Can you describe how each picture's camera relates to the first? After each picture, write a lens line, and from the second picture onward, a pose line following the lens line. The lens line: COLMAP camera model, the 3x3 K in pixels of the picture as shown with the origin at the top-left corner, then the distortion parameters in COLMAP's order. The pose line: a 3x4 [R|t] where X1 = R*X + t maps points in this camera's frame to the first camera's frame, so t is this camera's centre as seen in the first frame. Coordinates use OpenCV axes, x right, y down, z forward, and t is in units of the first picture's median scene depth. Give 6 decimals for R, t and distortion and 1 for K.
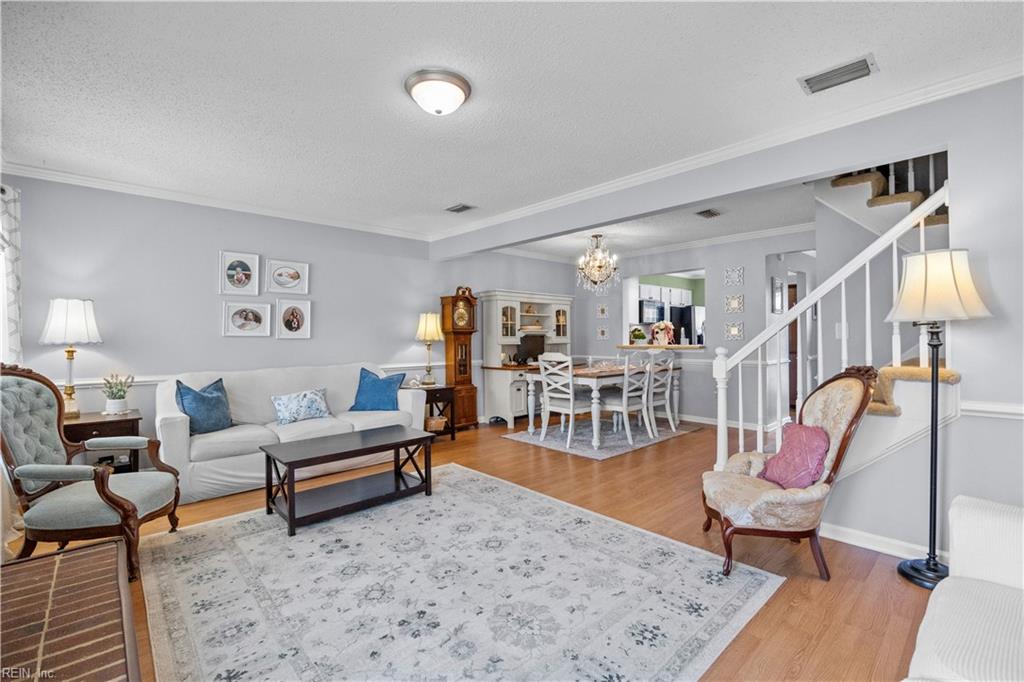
lens RADIAL K [[451.2, 0, 512.1], [0, 451.2, 337.5], [0, 0, 1]] dist [-0.001910, -0.000026]
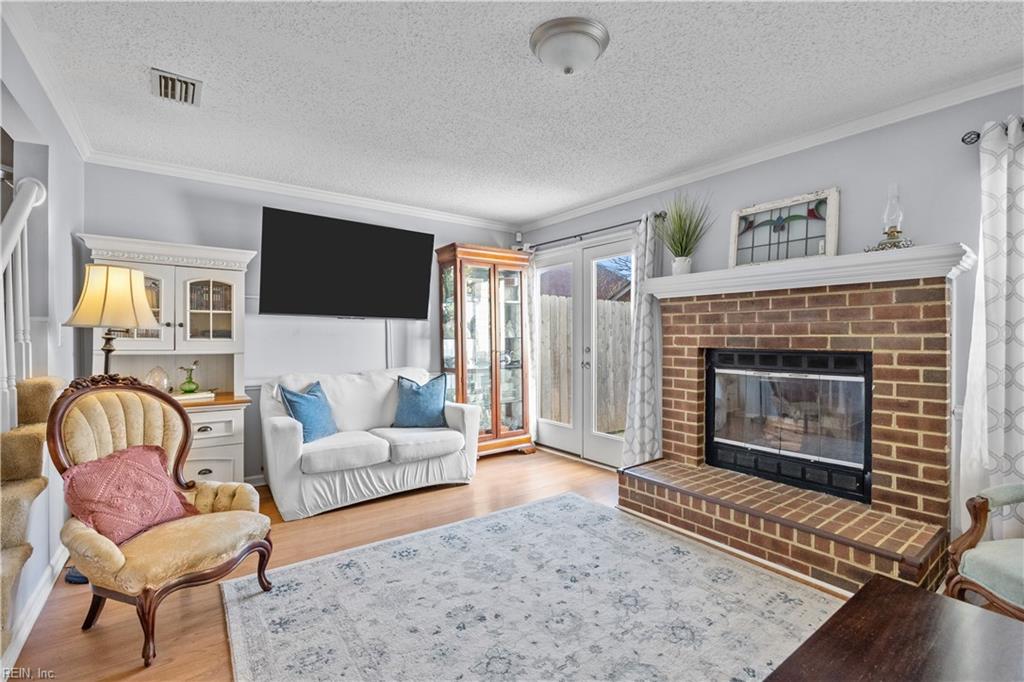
lens RADIAL K [[451.2, 0, 514.8], [0, 451.2, 340.8], [0, 0, 1]] dist [-0.001910, -0.000026]
pose [[-0.993813, 0.005794, 0.110919, -0.176730], [0.006655, 0.999951, 0.007392, -0.010661], [-0.110871, 0.008085, -0.993802, 2.091839]]
